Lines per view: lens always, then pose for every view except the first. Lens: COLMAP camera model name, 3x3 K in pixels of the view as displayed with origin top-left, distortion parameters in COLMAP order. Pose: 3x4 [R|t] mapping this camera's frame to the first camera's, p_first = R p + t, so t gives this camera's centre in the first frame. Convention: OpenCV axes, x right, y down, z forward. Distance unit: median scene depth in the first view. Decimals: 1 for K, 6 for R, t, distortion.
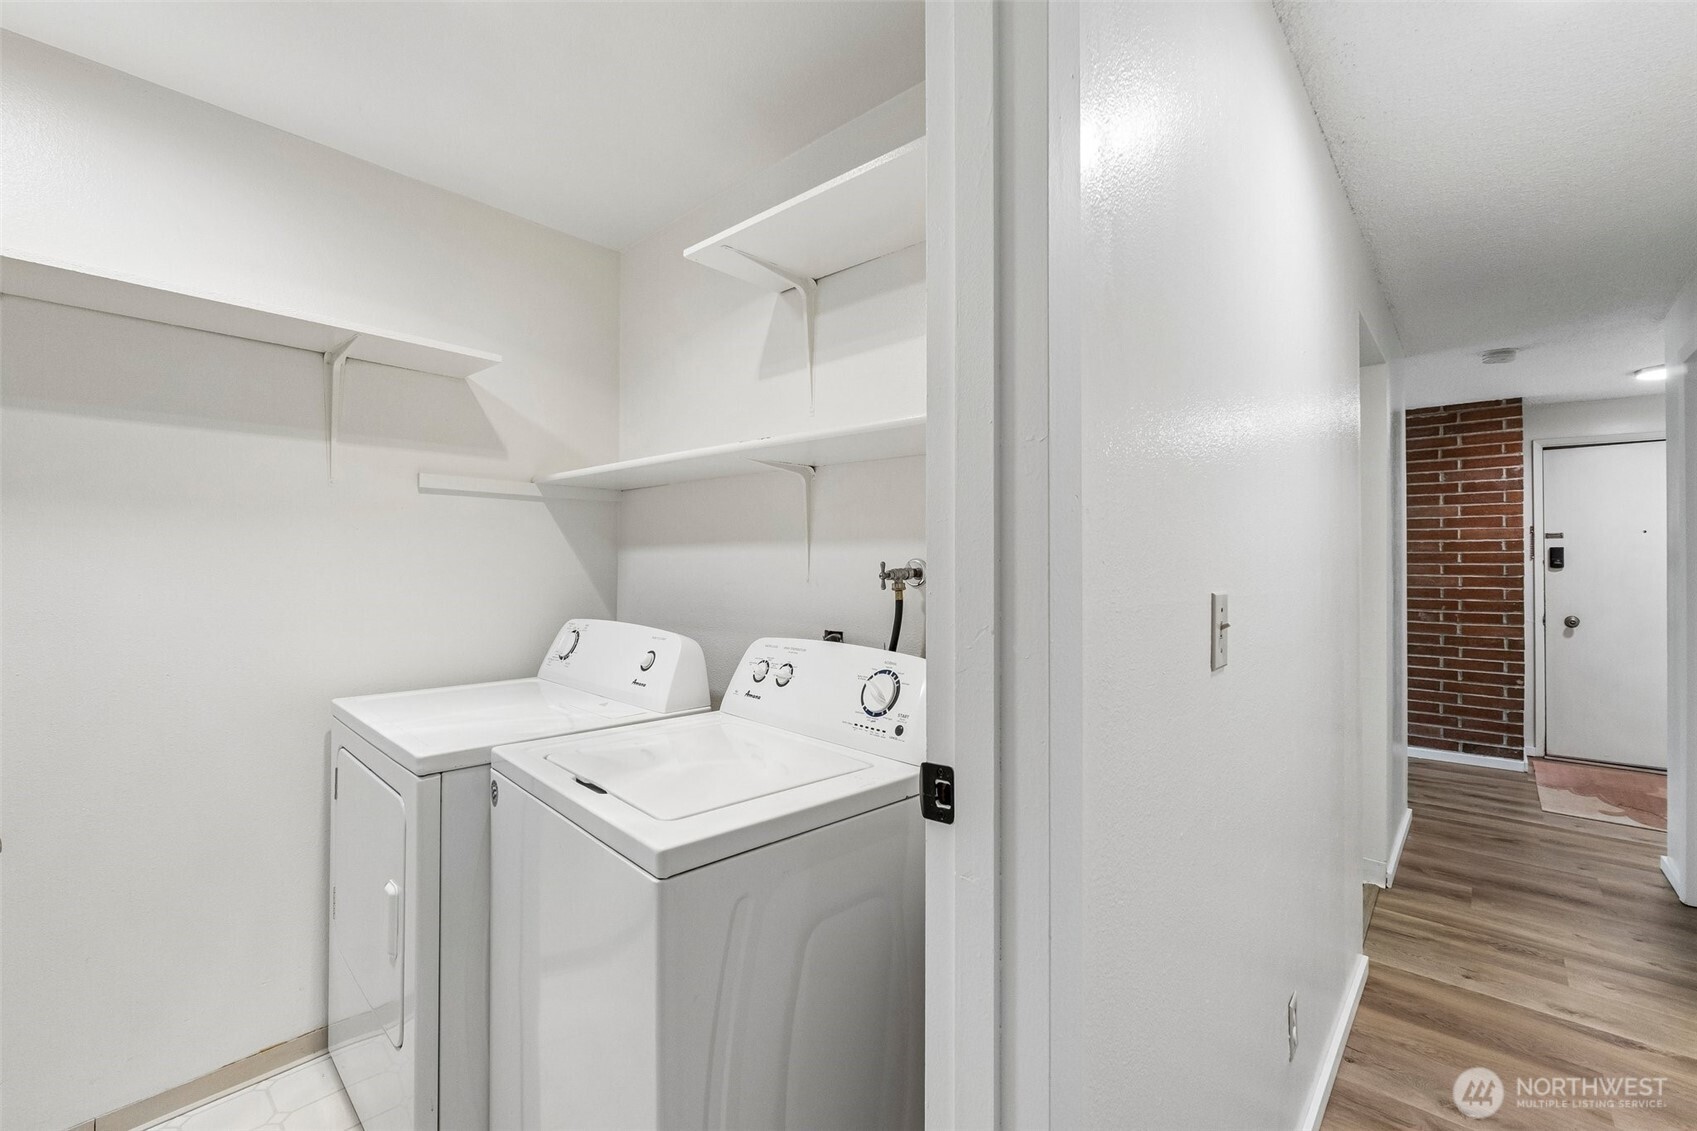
lens RADIAL K [[718.5, 0, 865.6], [0, 718.5, 558.1], [0, 0, 1]] dist [-0.004813, -0.000478]
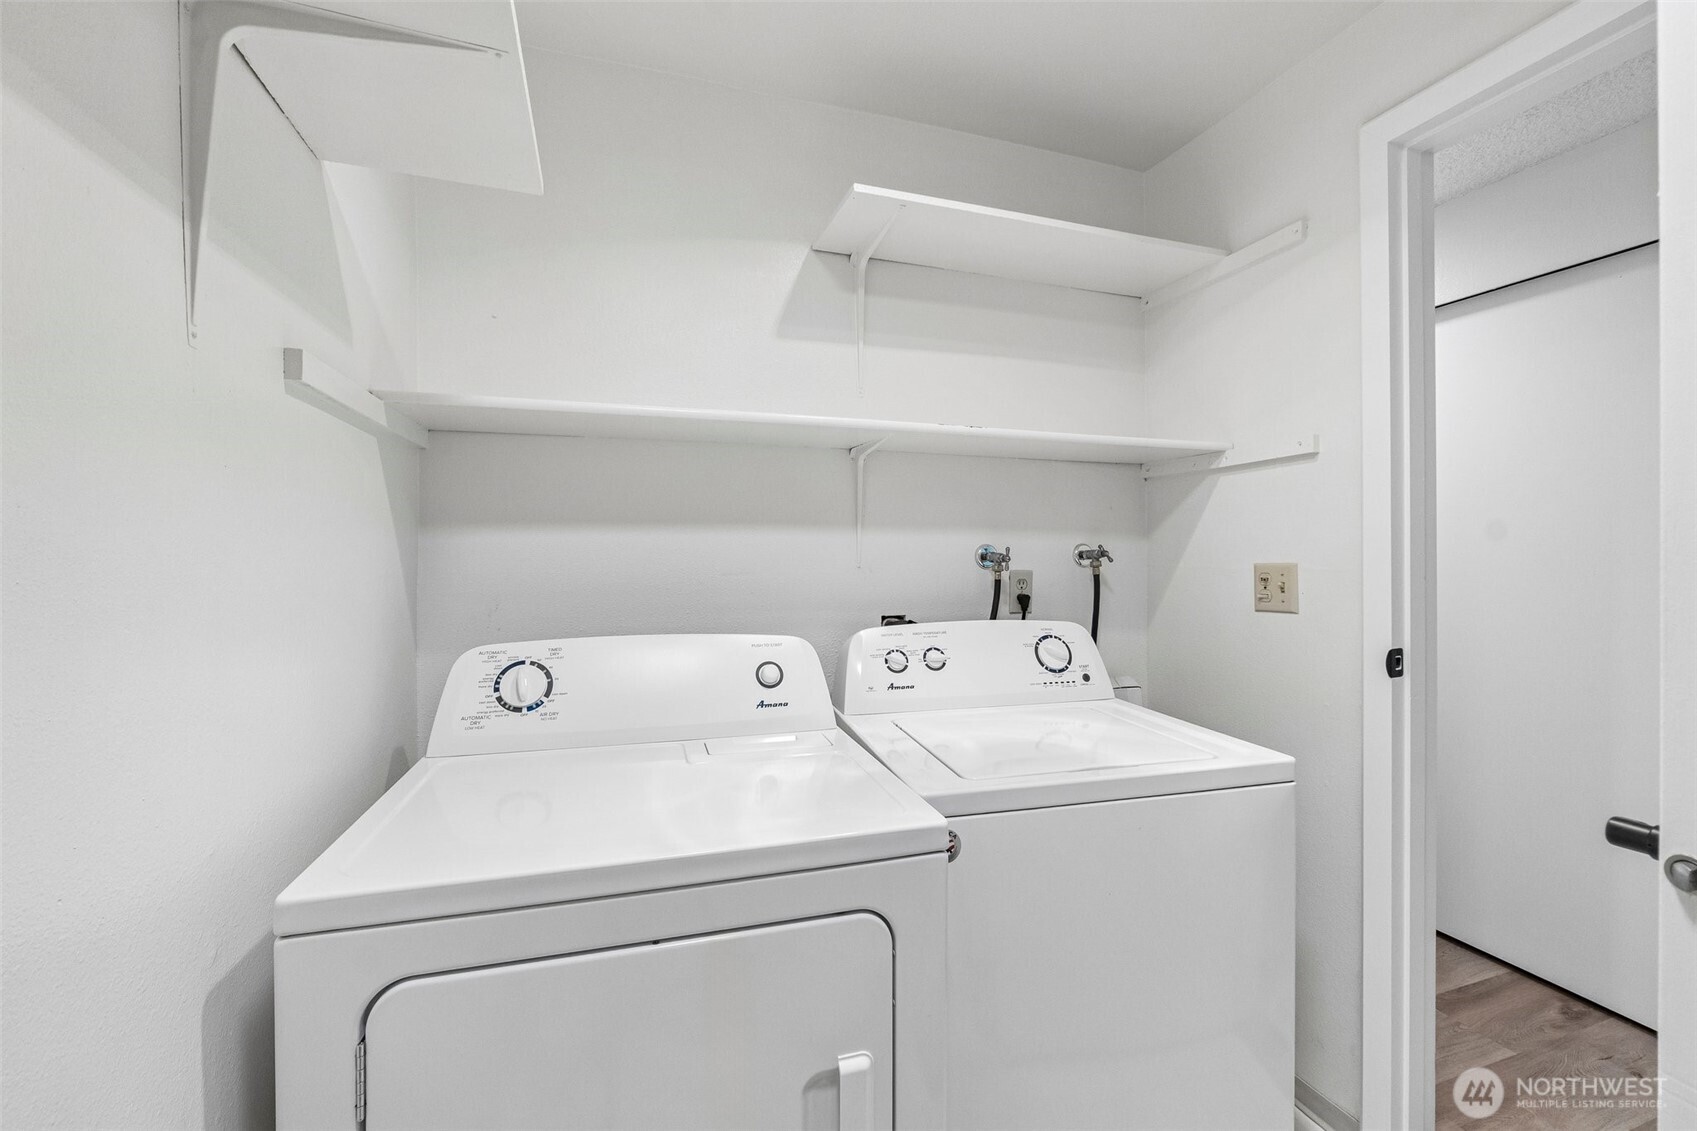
lens RADIAL K [[718.5, 0, 865.6], [0, 718.5, 558.1], [0, 0, 1]] dist [-0.004813, -0.000478]
pose [[0.511967, -0.005882, 0.858985, -1.061023], [0.001504, 0.999981, 0.005951, 0.017278], [-0.859004, -0.001755, 0.511967, 0.585483]]
